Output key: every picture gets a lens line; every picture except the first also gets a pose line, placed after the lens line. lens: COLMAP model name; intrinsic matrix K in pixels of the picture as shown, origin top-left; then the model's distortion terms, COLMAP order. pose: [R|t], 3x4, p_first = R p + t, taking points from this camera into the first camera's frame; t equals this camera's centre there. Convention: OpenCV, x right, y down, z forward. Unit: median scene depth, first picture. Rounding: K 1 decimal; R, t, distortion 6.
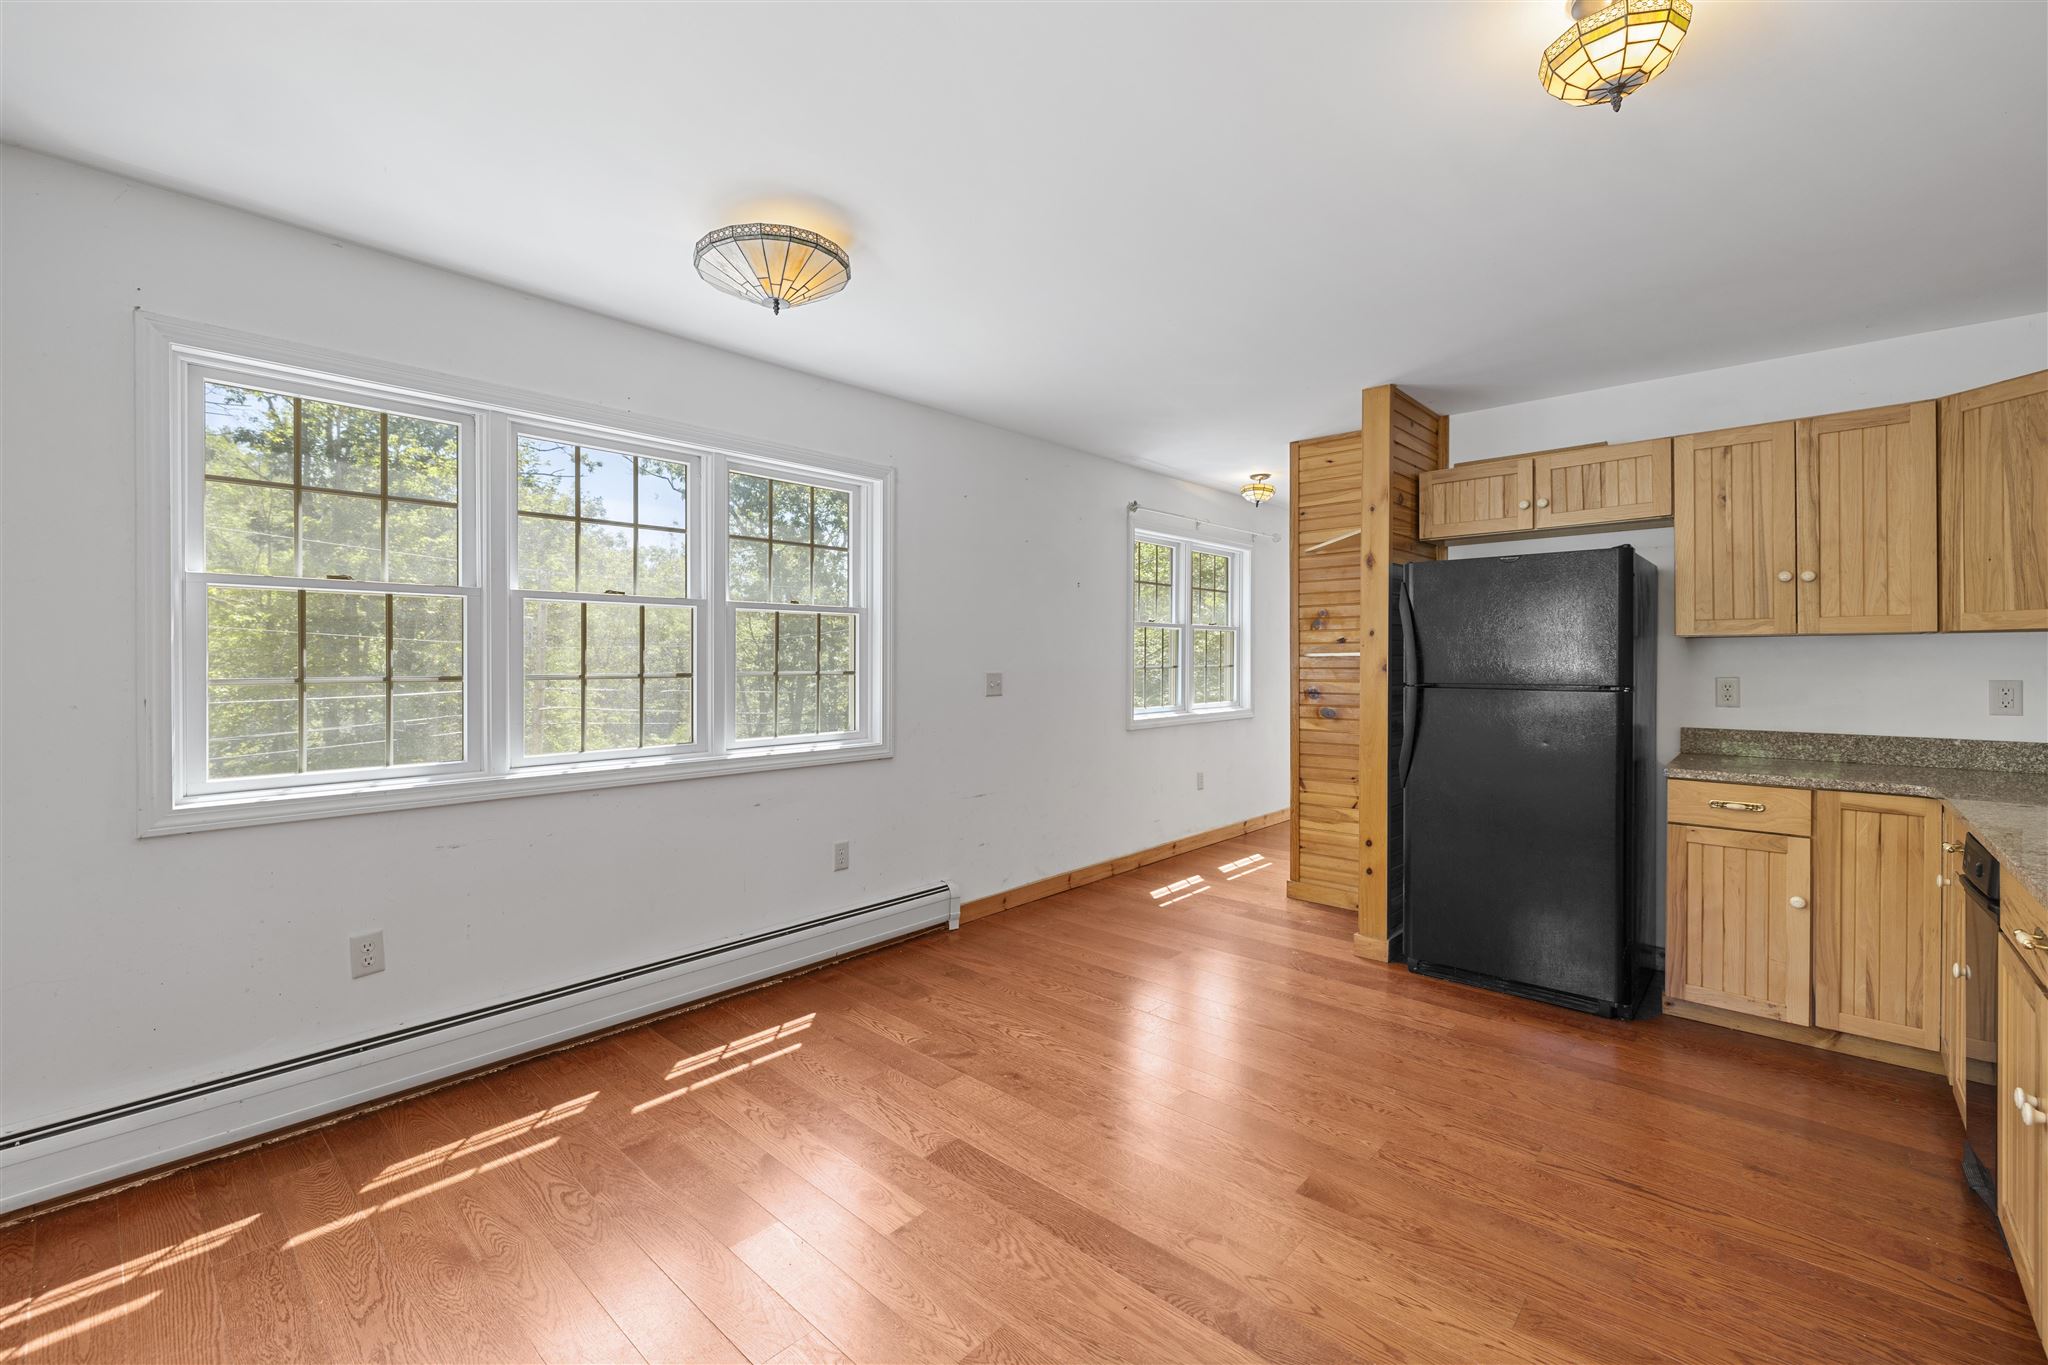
lens RADIAL K [[864.6, 0, 1019.1], [0, 864.6, 655.6], [0, 0, 1]] dist [0.000669, -0.000640]
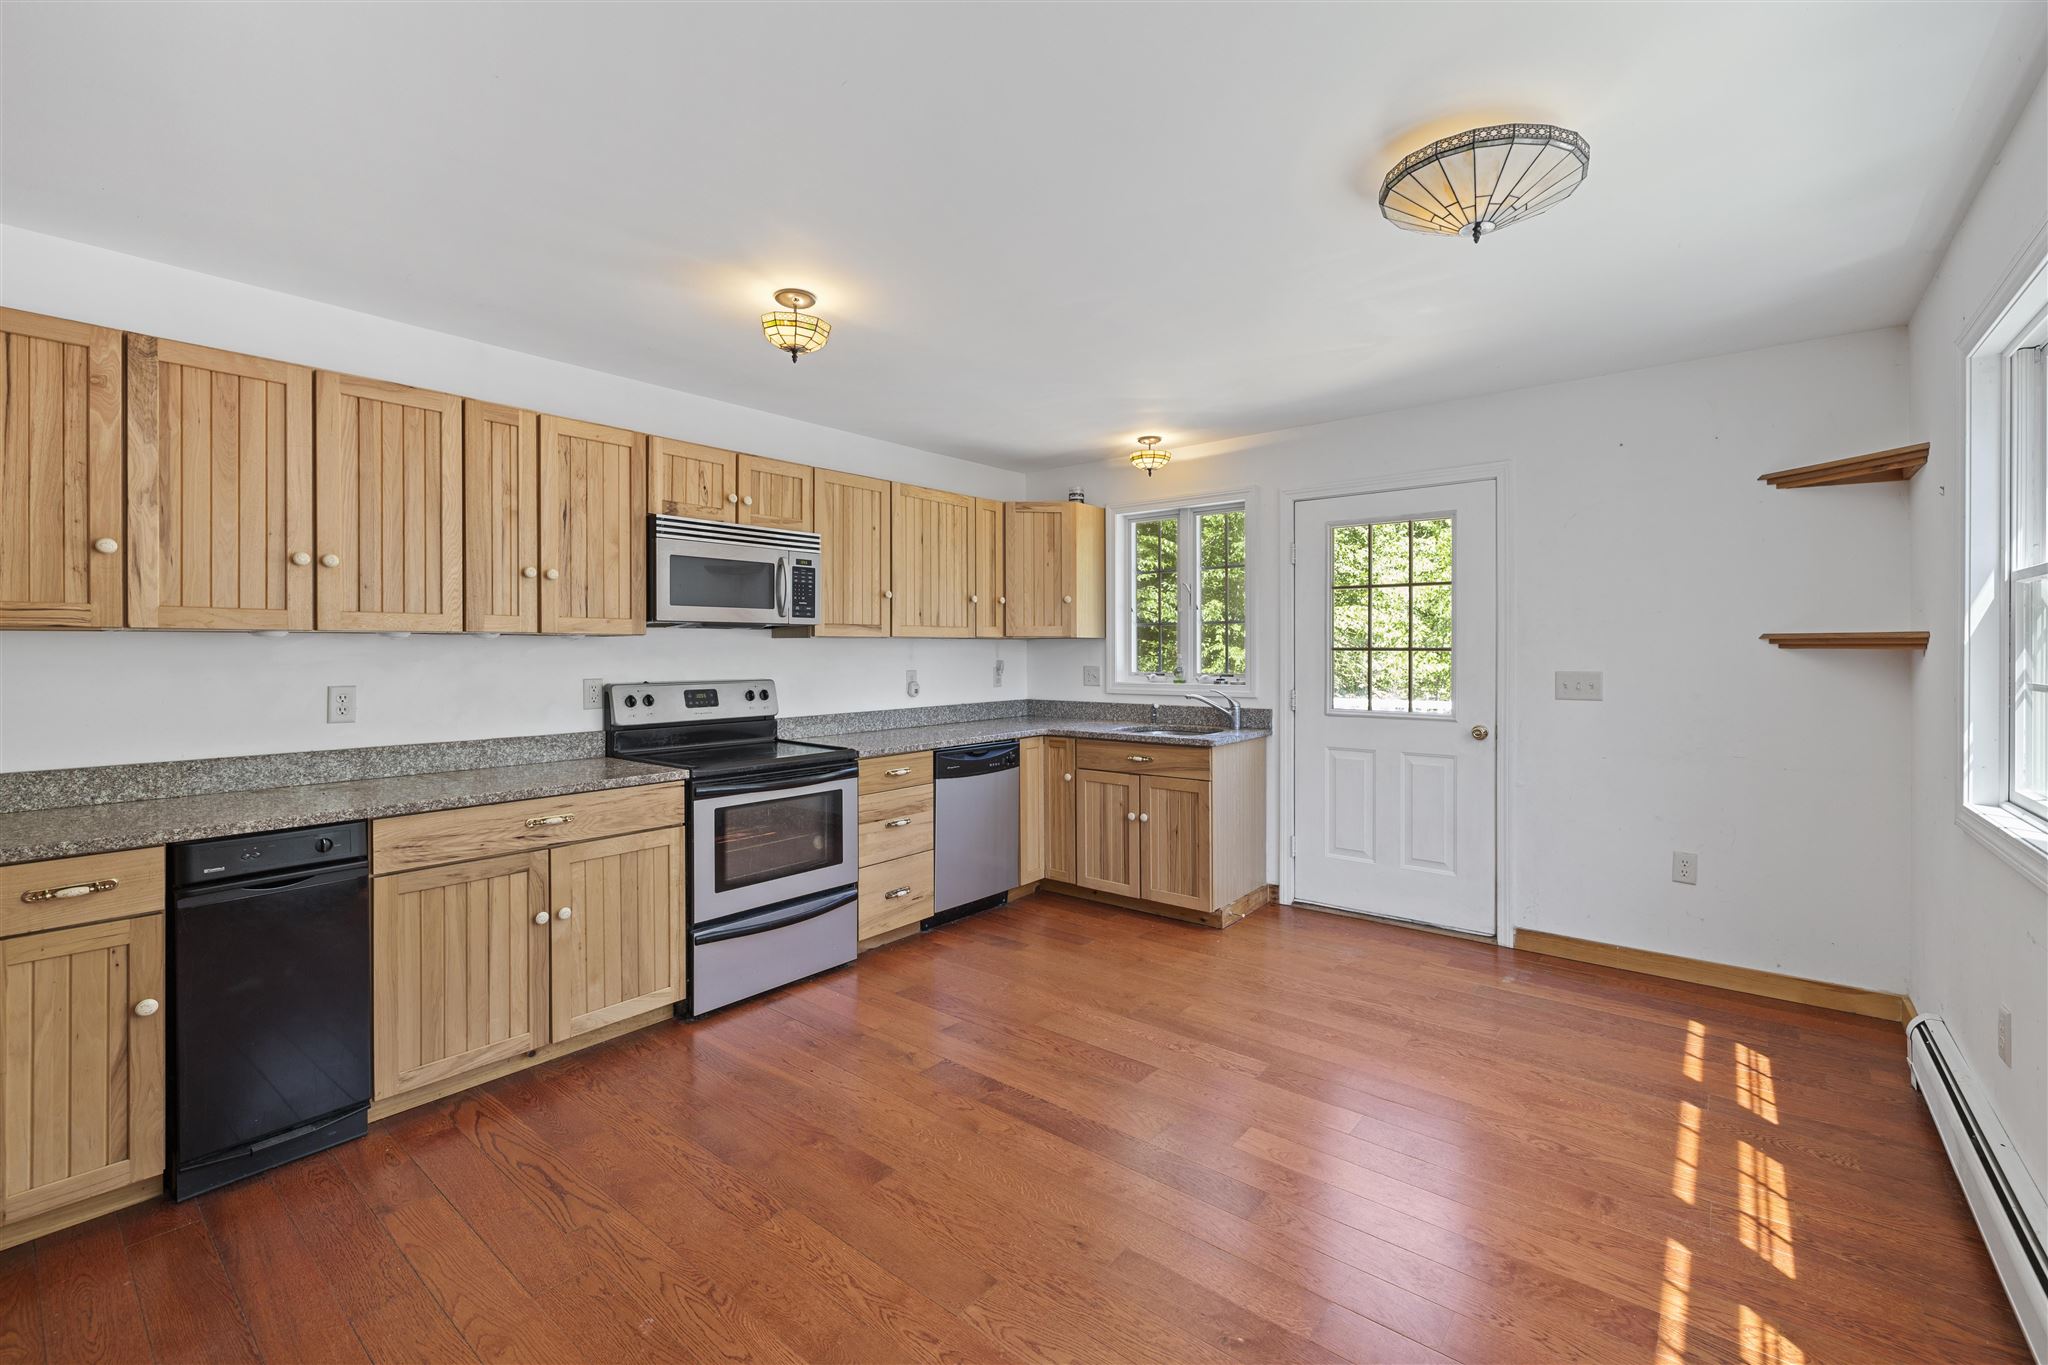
lens RADIAL K [[864.6, 0, 1020.5], [0, 864.6, 654.8], [0, 0, 1]] dist [0.000669, -0.000640]
pose [[-0.998949, 0.002526, -0.045755, 0.148185], [0.002642, 0.999993, -0.002484, -0.002736], [0.045748, -0.002603, -0.998950, 1.440382]]
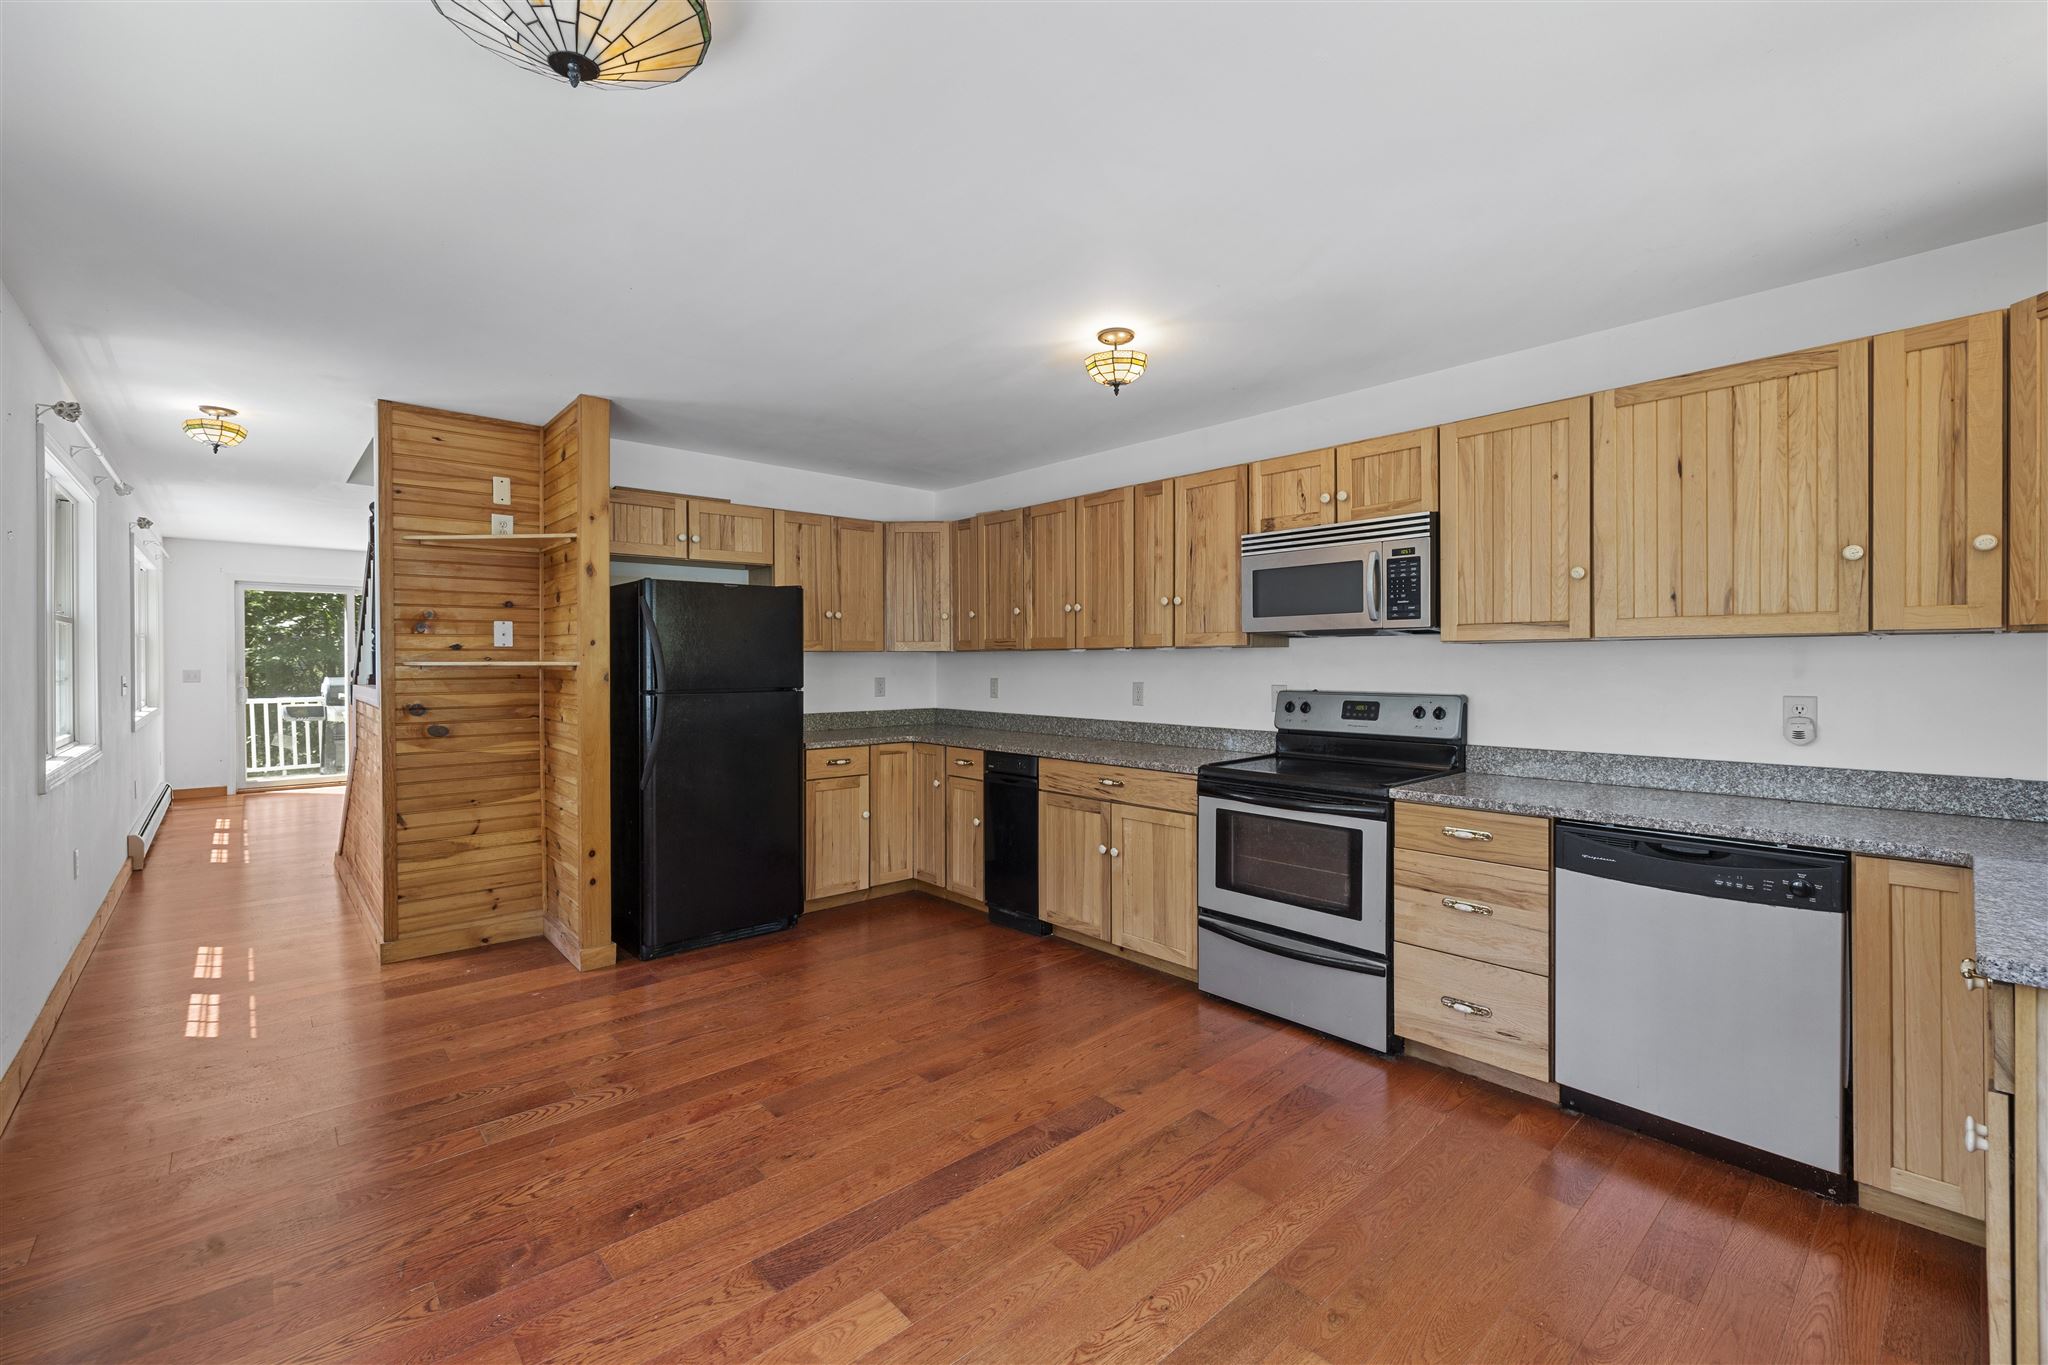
lens RADIAL K [[864.6, 0, 1008.6], [0, 864.6, 665.4], [0, 0, 1]] dist [0.000669, -0.000640]
pose [[0.108469, -0.006357, 0.994080, -0.668538], [-0.004147, 0.999968, 0.006847, -0.011112], [-0.994091, -0.004865, 0.108439, 0.523501]]
